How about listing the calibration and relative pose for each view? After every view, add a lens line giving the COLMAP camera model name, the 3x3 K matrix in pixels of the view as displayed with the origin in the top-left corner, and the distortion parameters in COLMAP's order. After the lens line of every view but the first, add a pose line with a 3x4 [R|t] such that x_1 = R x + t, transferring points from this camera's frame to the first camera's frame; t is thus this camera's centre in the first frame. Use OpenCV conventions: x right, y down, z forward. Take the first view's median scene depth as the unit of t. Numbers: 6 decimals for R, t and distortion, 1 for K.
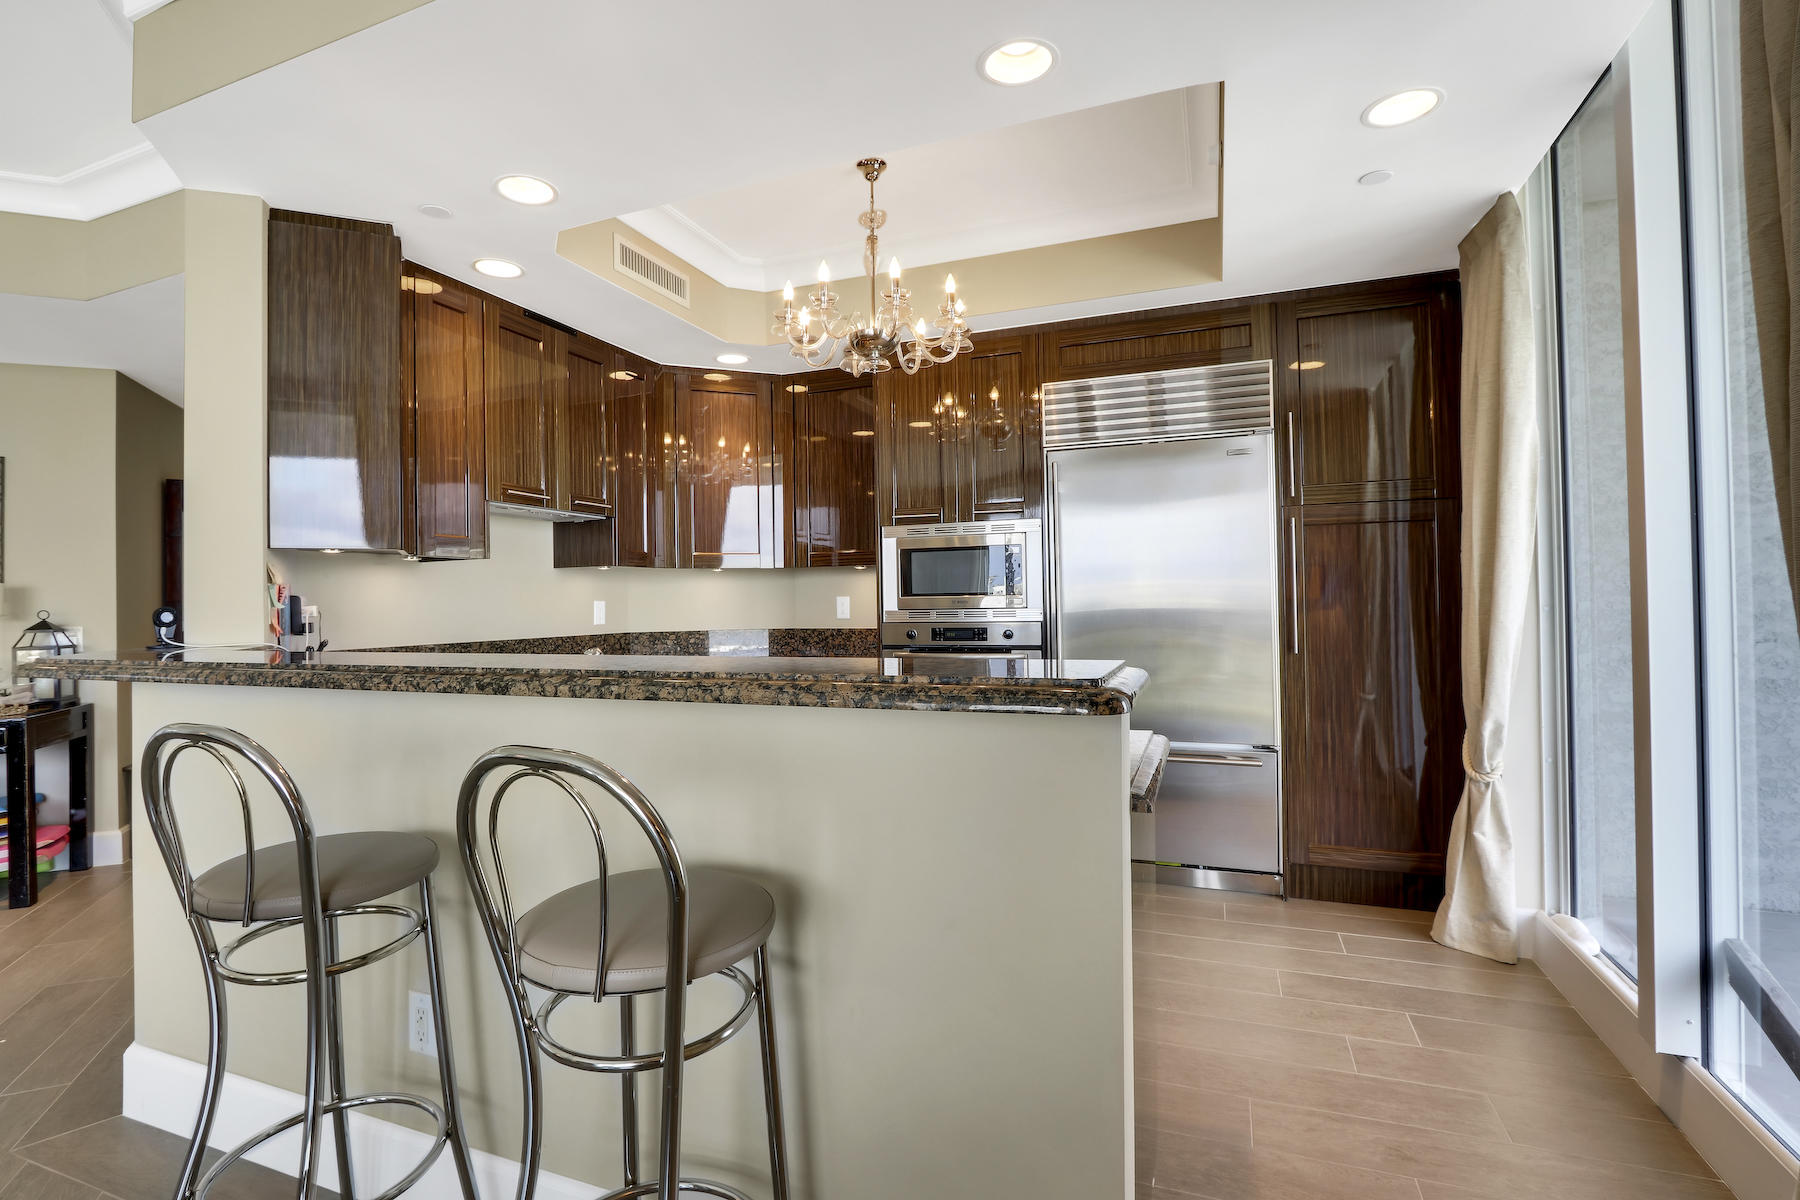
lens RADIAL K [[839.9, 0, 894.4], [0, 839.9, 587.2], [0, 0, 1]] dist [-0.013078, 0.000040]
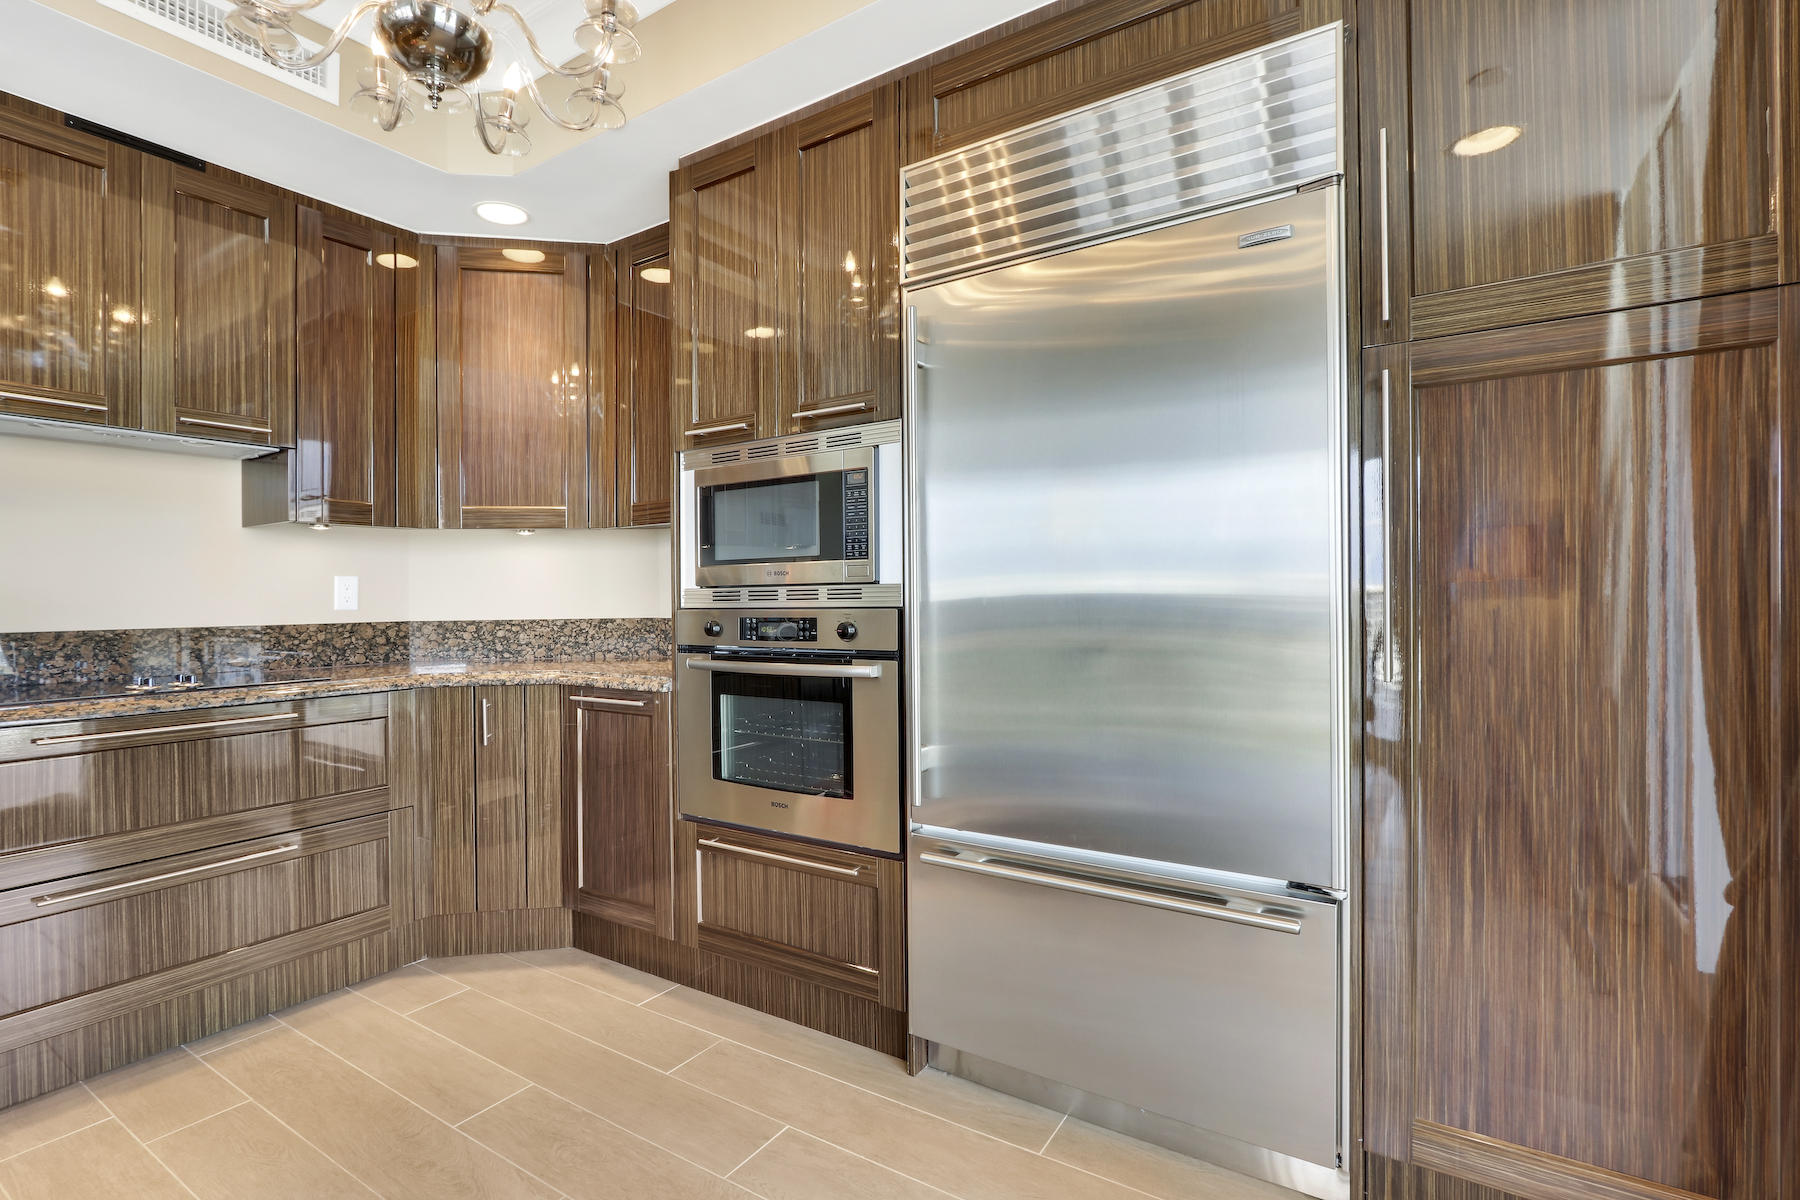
lens RADIAL K [[857.0, 0, 874.2], [0, 857.0, 598.5], [0, 0, 1]] dist [-0.015630, 0.000676]
pose [[0.976395, 0.006737, -0.215889, 0.263152], [-0.002681, 0.999815, 0.019072, 0.022594], [0.215977, -0.018043, 0.976232, 0.426997]]
